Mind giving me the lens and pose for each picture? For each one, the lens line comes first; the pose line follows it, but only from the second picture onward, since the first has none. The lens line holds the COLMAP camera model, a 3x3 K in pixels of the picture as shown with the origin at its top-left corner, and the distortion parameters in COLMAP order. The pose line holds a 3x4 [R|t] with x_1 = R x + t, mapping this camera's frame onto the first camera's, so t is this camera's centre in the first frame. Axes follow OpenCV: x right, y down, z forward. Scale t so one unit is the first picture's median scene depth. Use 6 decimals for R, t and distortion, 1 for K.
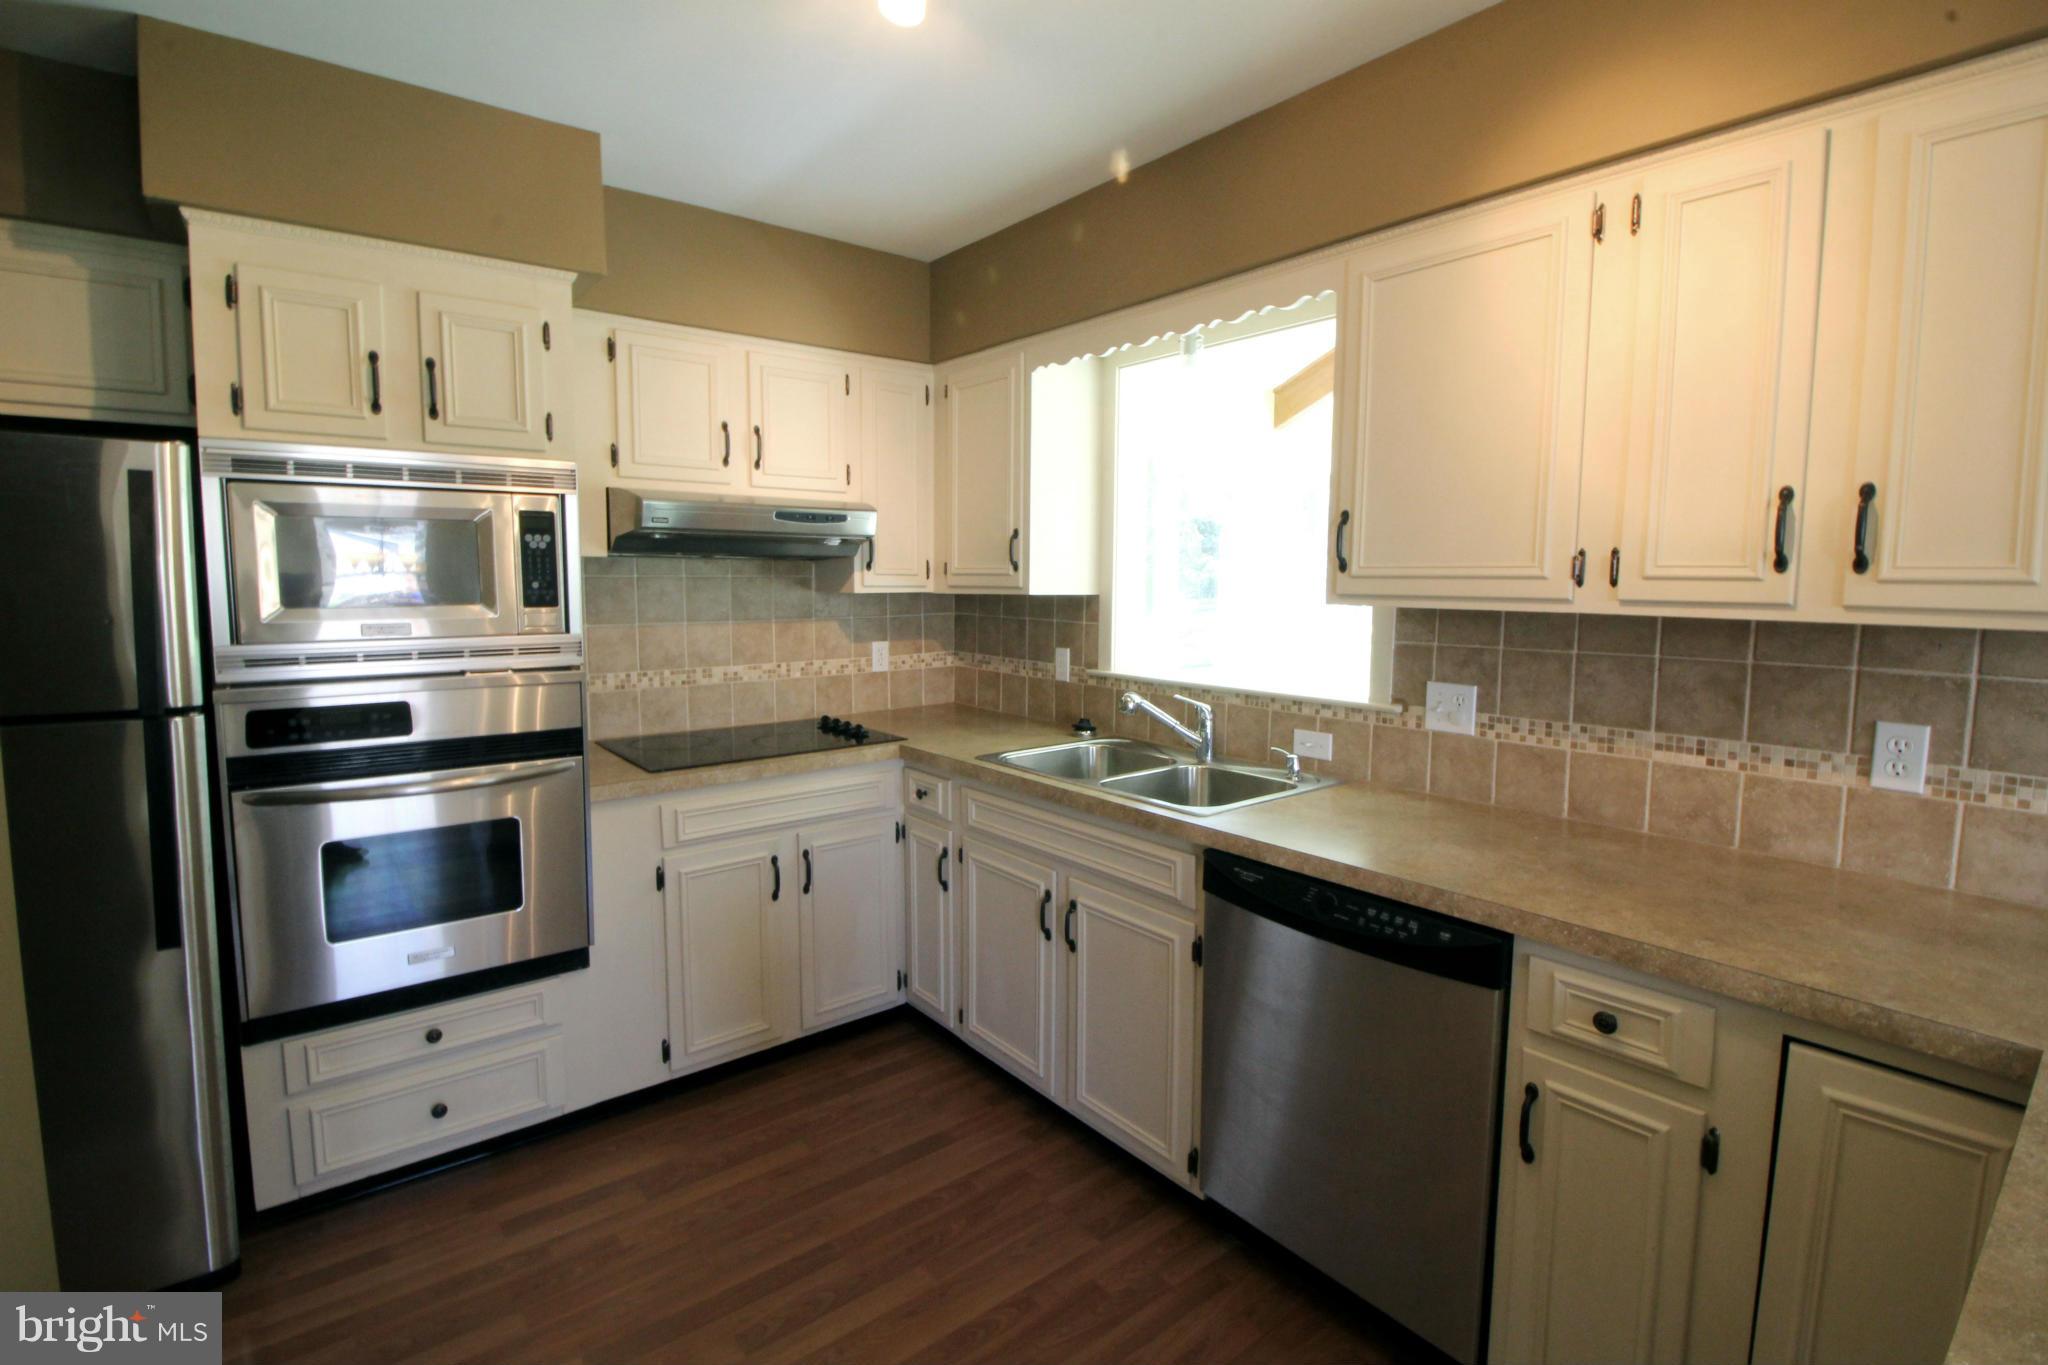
lens RADIAL K [[955.7, 0, 1027.8], [0, 955.7, 649.5], [0, 0, 1]] dist [-0.000794, -0.012180]
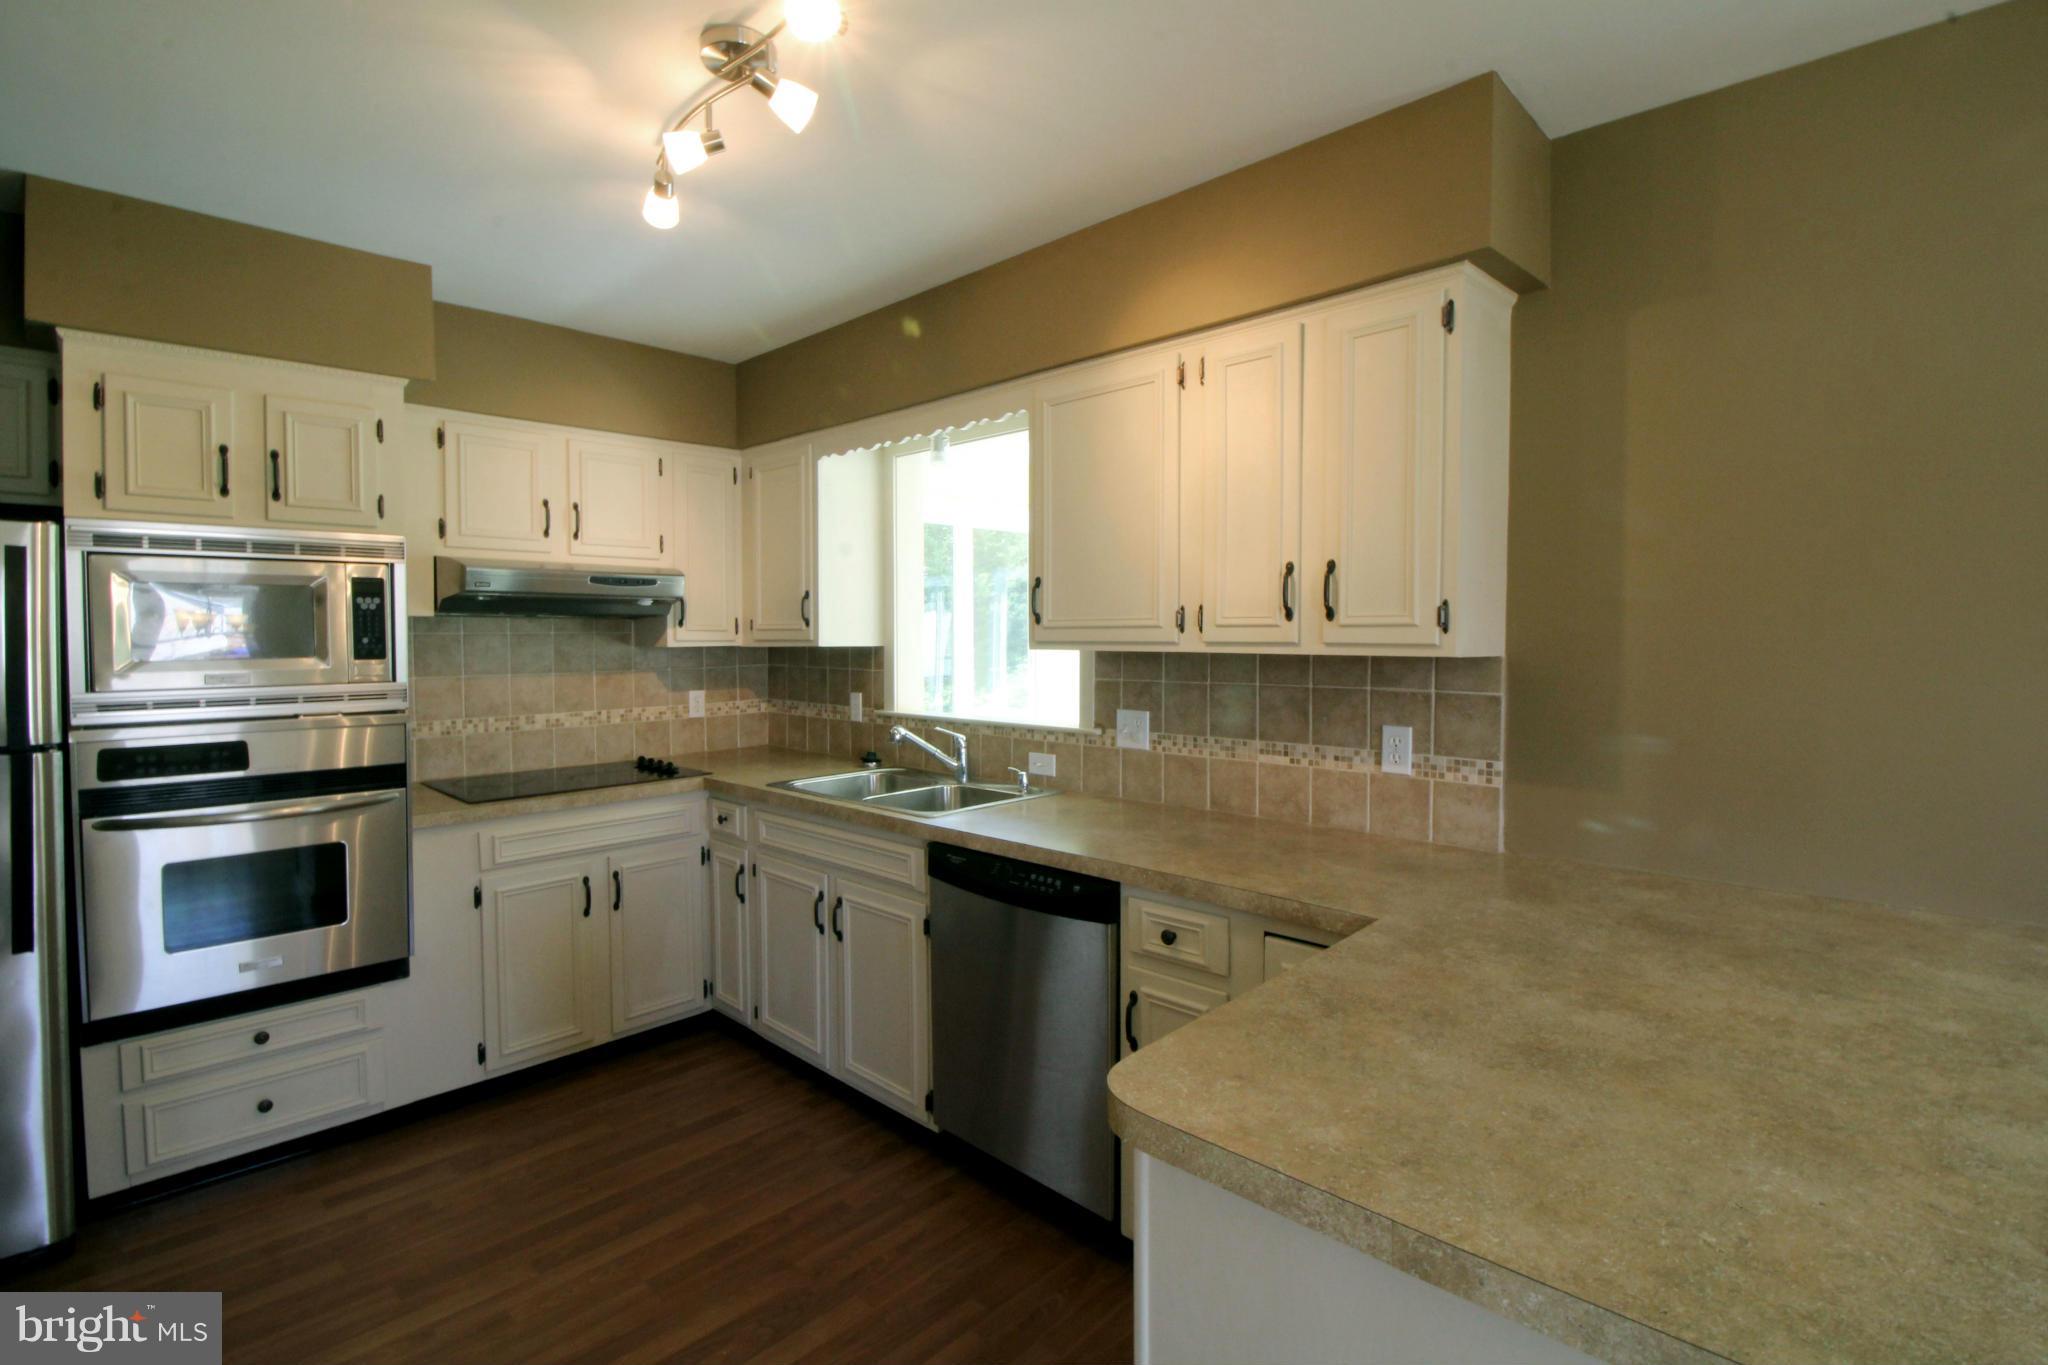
lens RADIAL K [[955.7, 0, 1027.8], [0, 955.7, 649.5], [0, 0, 1]] dist [-0.000794, -0.012180]
pose [[0.991608, -0.010658, 0.128843, 0.134161], [0.018465, 0.998055, -0.059547, 0.027088], [-0.127958, 0.061426, 0.989876, -0.249960]]
